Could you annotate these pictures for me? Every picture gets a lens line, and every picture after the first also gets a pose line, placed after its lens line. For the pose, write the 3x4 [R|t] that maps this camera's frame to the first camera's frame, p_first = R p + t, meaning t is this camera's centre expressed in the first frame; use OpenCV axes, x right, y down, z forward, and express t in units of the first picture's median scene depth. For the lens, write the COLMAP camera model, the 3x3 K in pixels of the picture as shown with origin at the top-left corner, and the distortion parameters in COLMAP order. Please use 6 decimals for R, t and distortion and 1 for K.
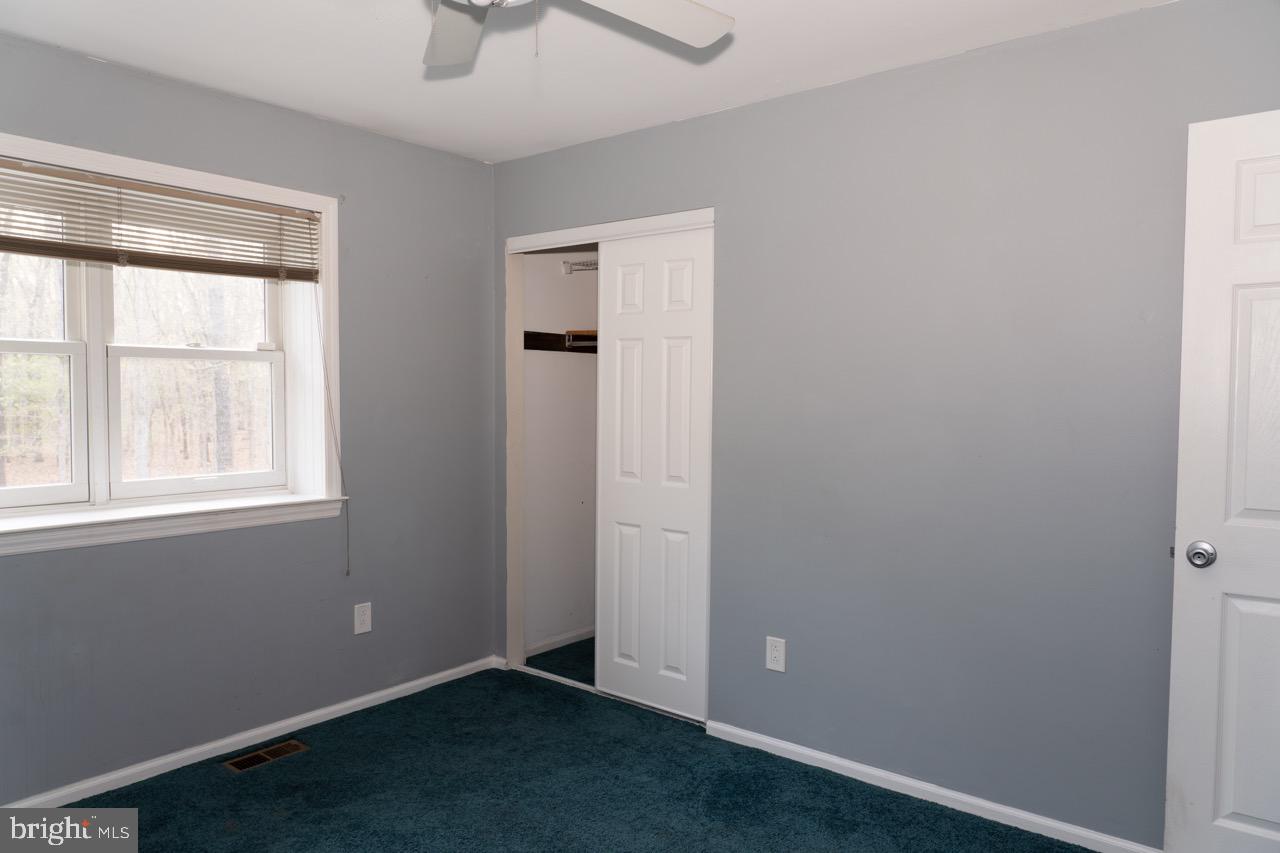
lens RADIAL K [[860.1, 0, 640.0], [0, 860.1, 426.5], [0, 0, 1]] dist [-0.009765, -0.003148]
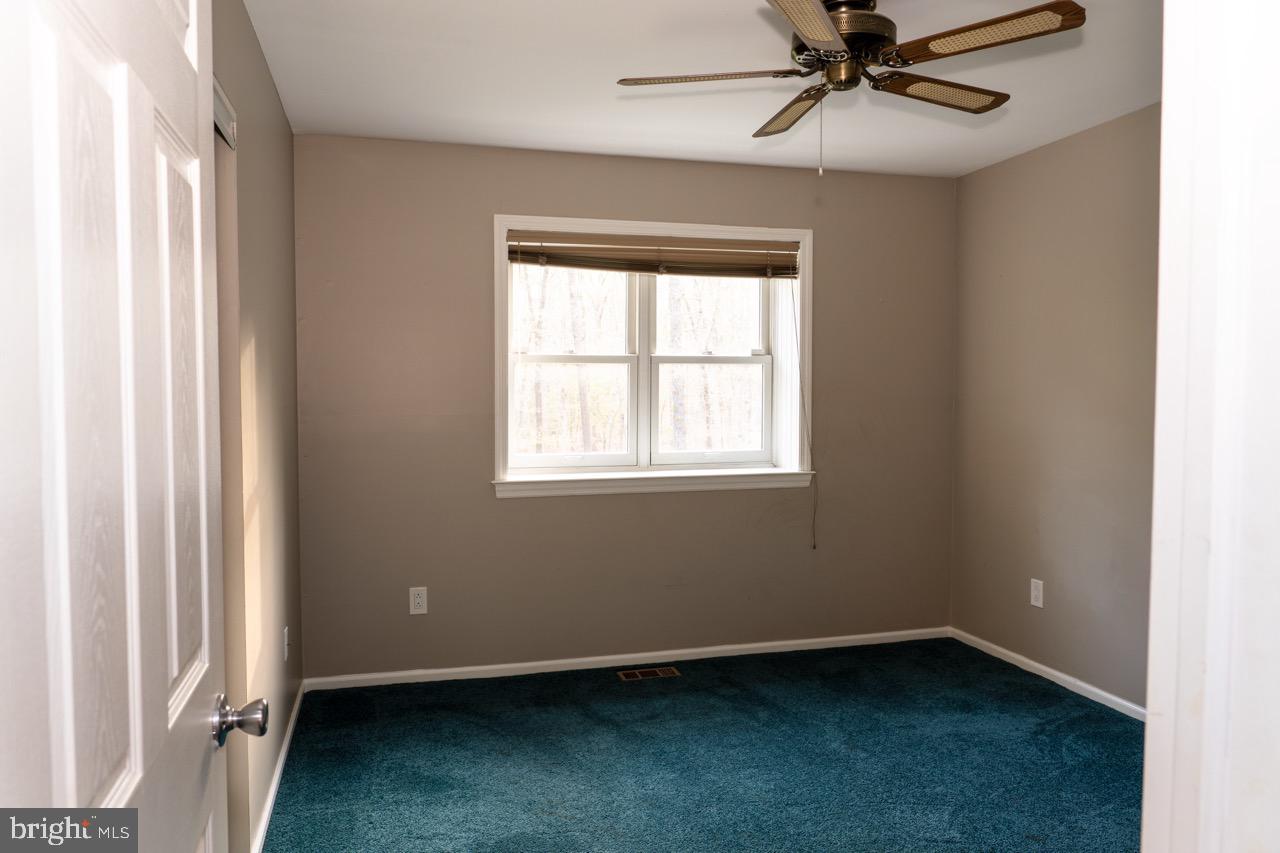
lens RADIAL K [[880.5, 0, 640.0], [0, 880.5, 426.5], [0, 0, 1]] dist [-0.004156, -0.001632]
pose [[0.801472, 0.012286, -0.597905, 0.220887], [-0.010457, 0.999924, 0.006530, 0.012392], [0.597940, 0.001018, 0.801540, -0.167619]]
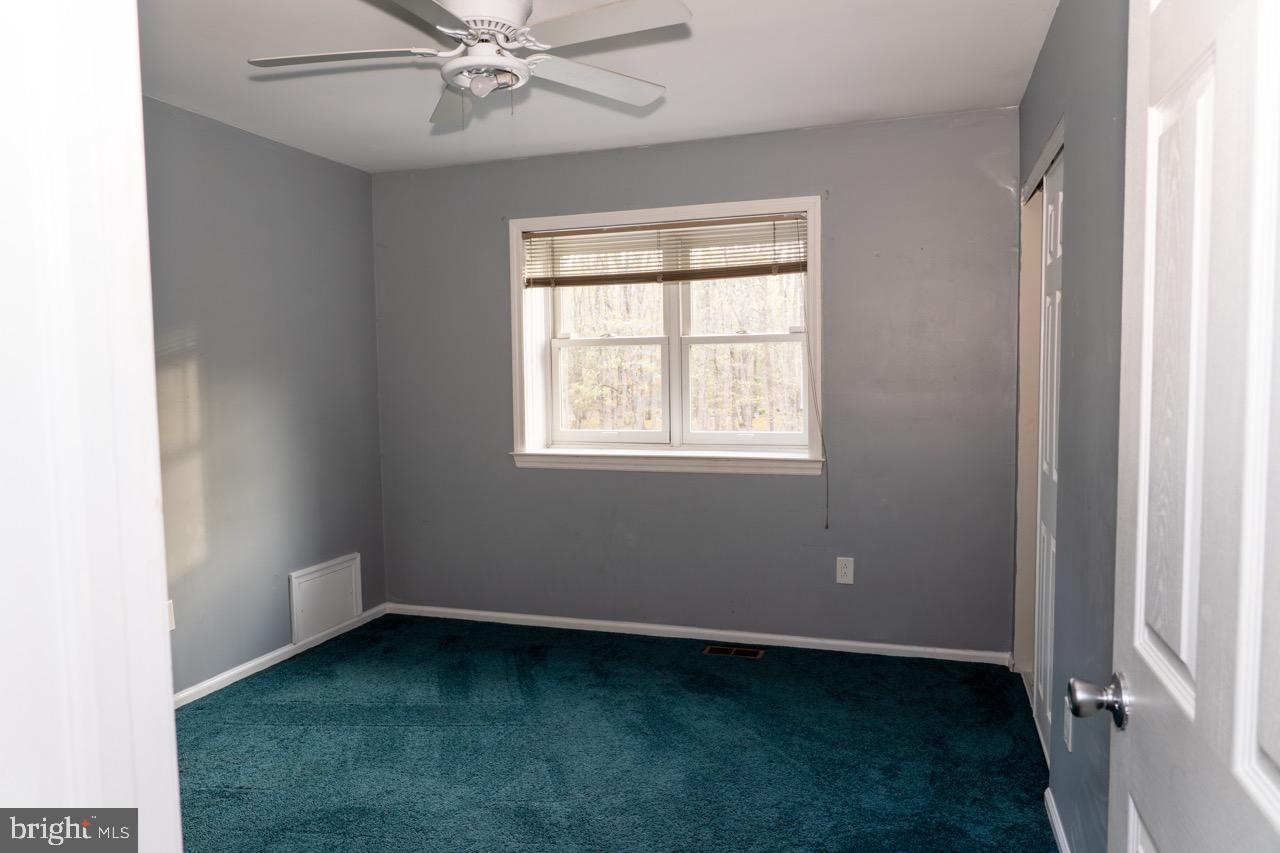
lens RADIAL K [[860.1, 0, 640.0], [0, 860.1, 426.5], [0, 0, 1]] dist [-0.009765, -0.003148]
pose [[0.347609, 0.048390, -0.936390, 0.664526], [-0.019576, 0.998824, 0.044349, -0.006494], [0.937435, 0.002914, 0.348147, 0.396640]]
